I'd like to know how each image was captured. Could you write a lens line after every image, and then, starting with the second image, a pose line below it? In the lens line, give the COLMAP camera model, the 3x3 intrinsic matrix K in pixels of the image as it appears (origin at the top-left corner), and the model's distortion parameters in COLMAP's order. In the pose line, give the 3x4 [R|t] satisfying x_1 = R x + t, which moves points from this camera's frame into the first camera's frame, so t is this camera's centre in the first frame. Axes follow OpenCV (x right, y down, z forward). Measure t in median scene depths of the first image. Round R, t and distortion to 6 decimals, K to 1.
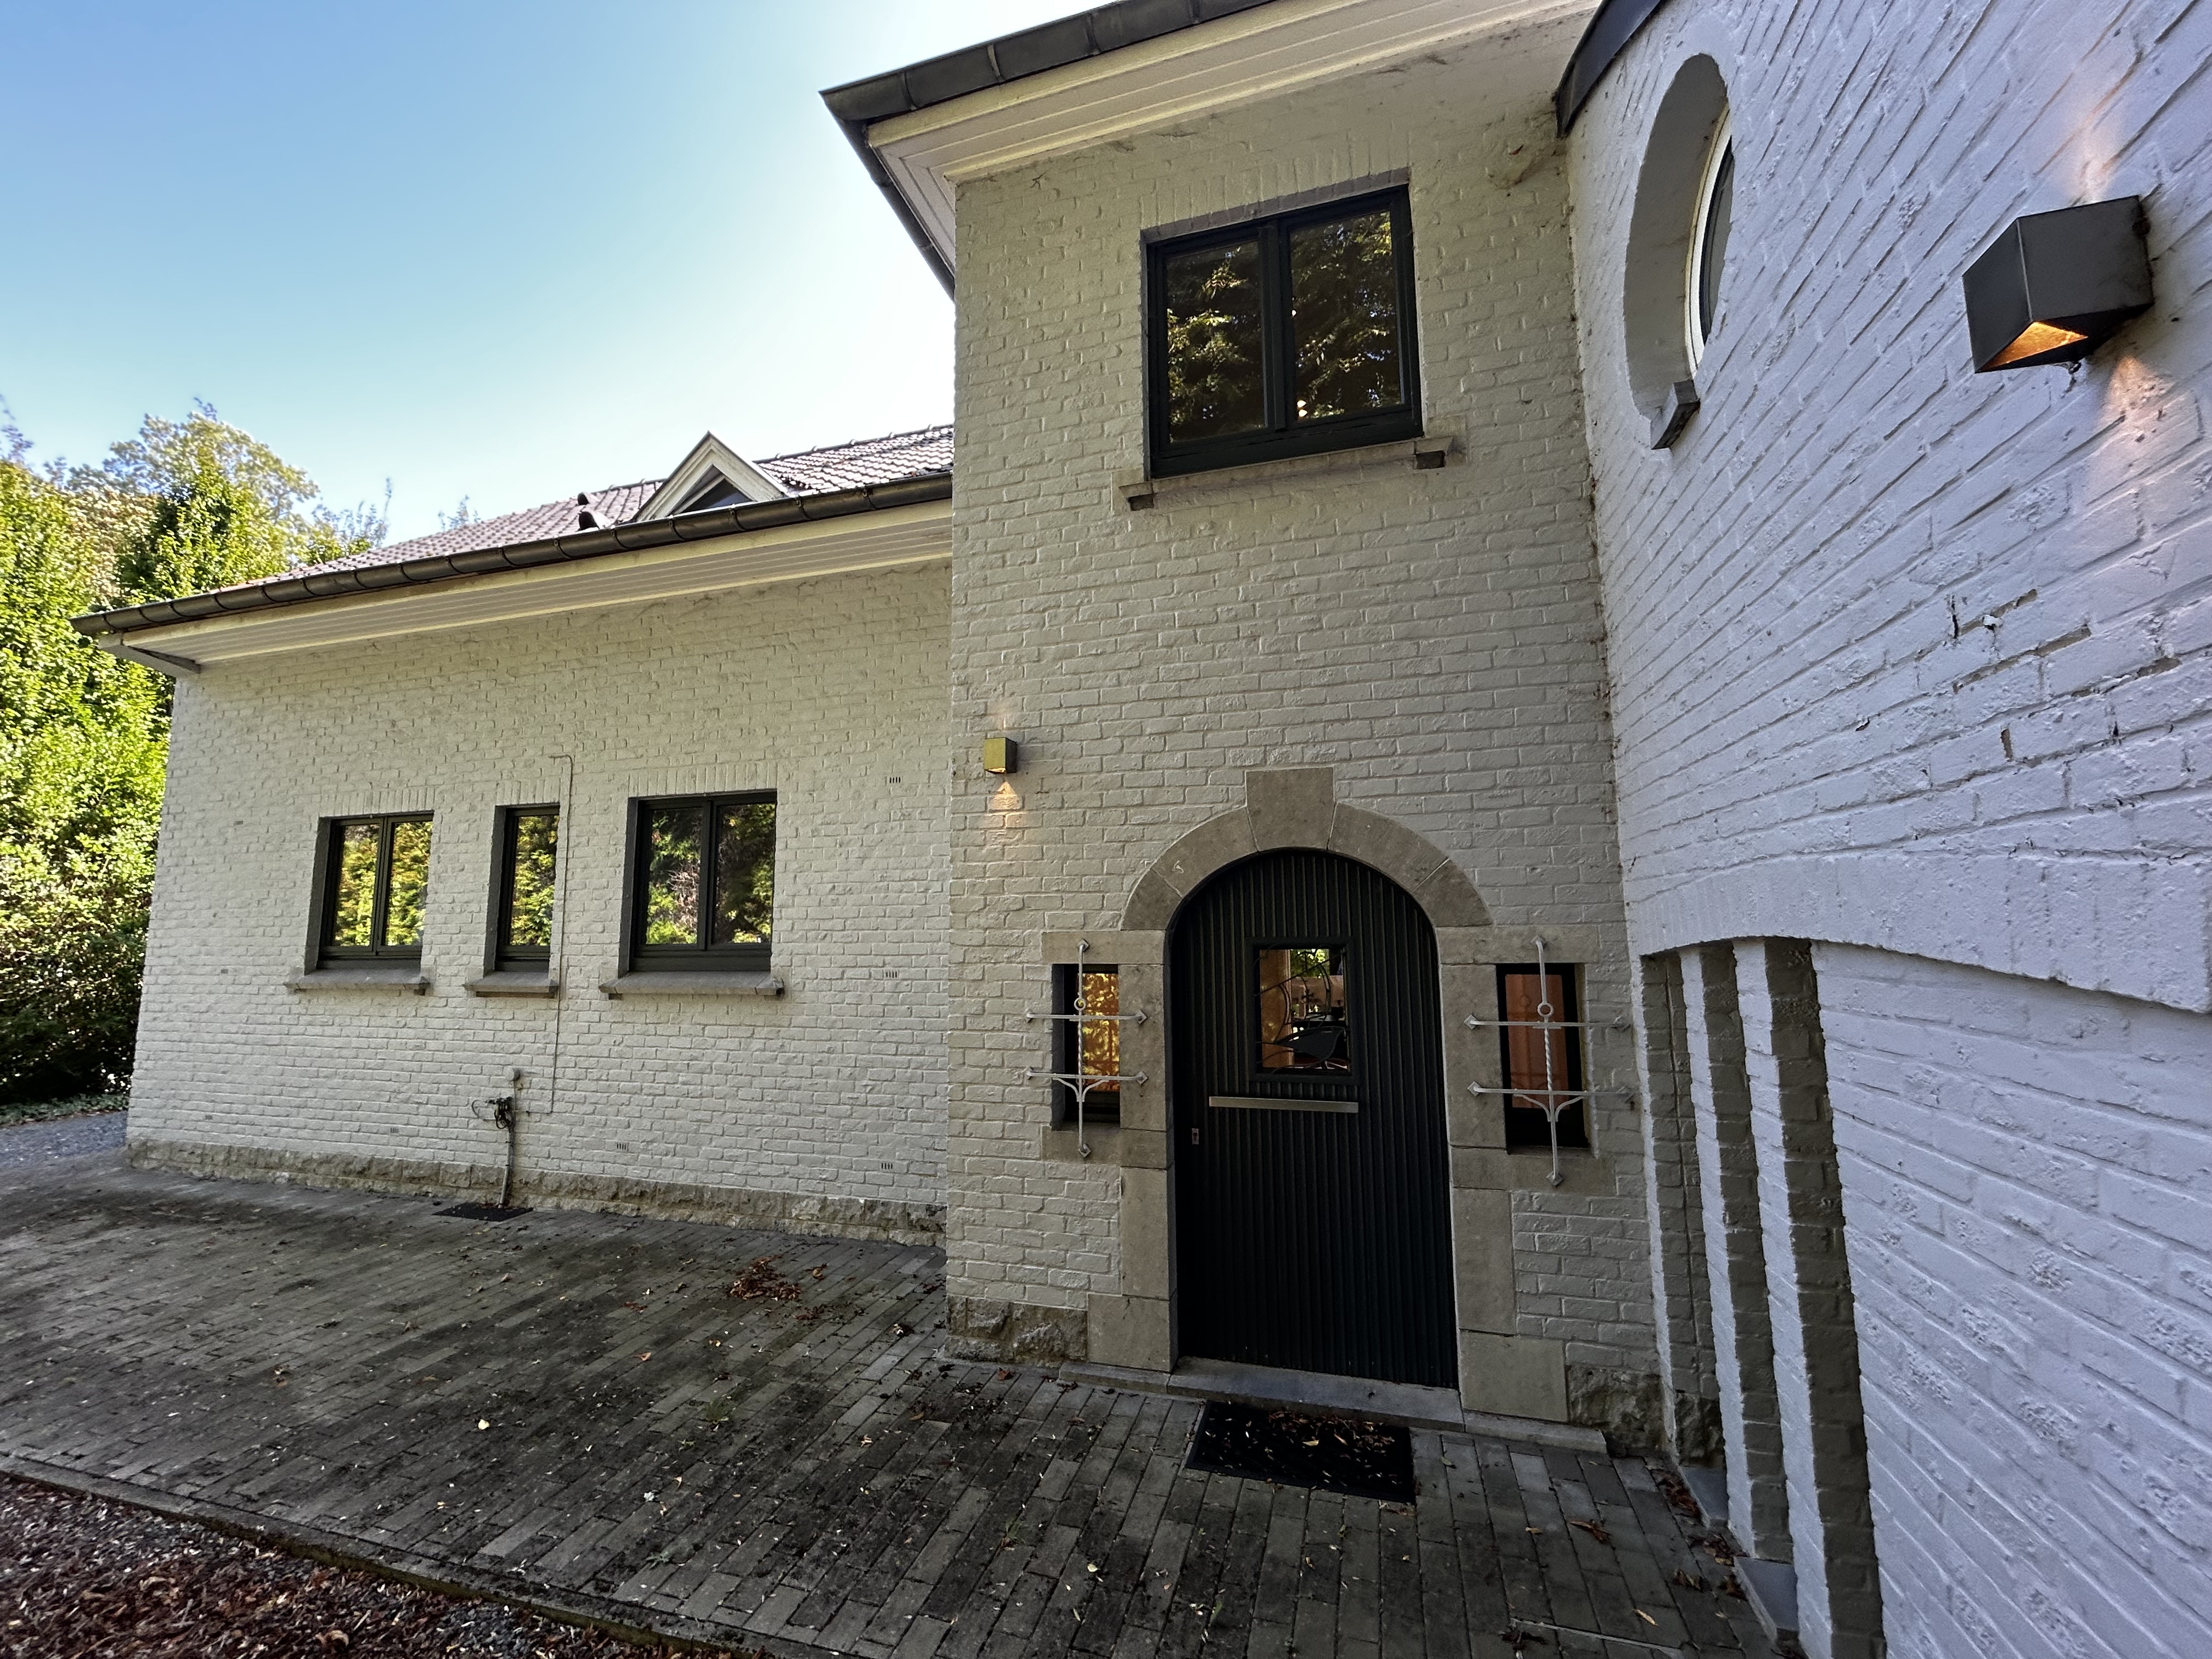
lens RADIAL K [[892.5, 0, 1101.4], [0, 892.5, 832.2], [0, 0, 1]] dist [0.001273, 0.000505]
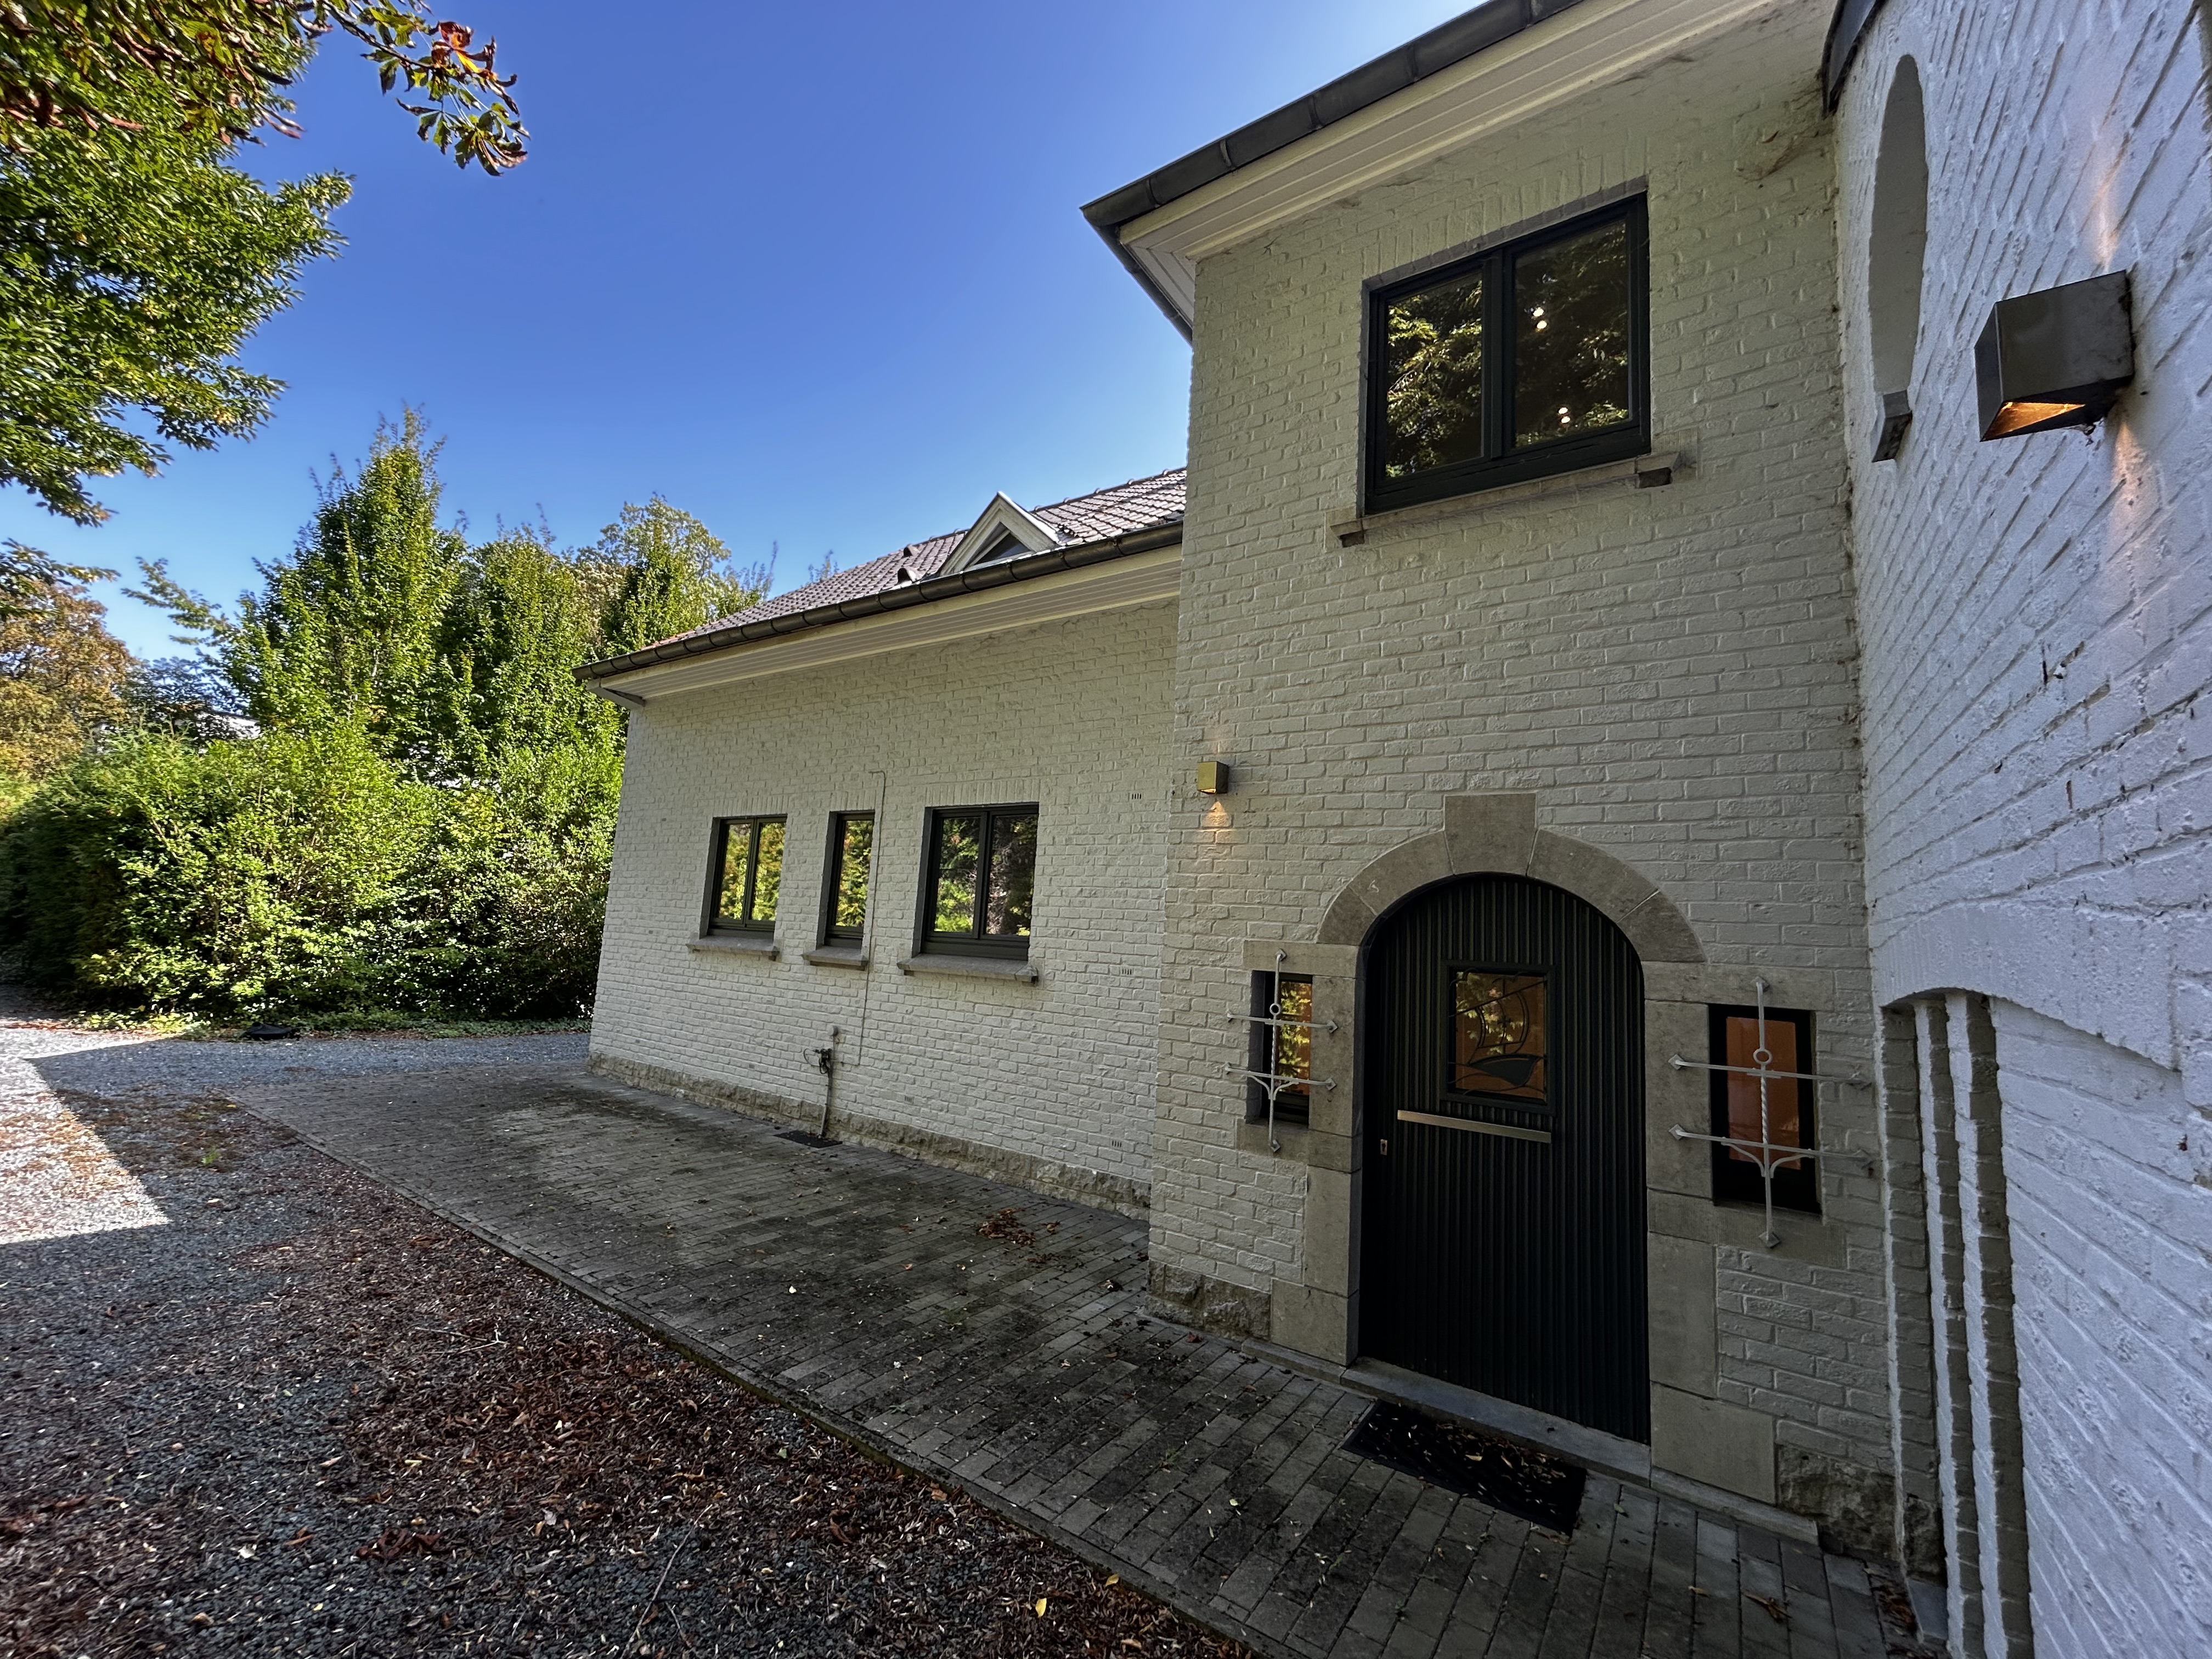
lens RADIAL K [[892.5, 0, 1101.4], [0, 892.5, 832.2], [0, 0, 1]] dist [0.001273, 0.000505]
pose [[0.950235, 0.028343, -0.310241, 0.106103], [-0.032509, 0.999437, -0.008265, -0.005225], [0.309832, 0.017940, 0.950622, -0.094139]]
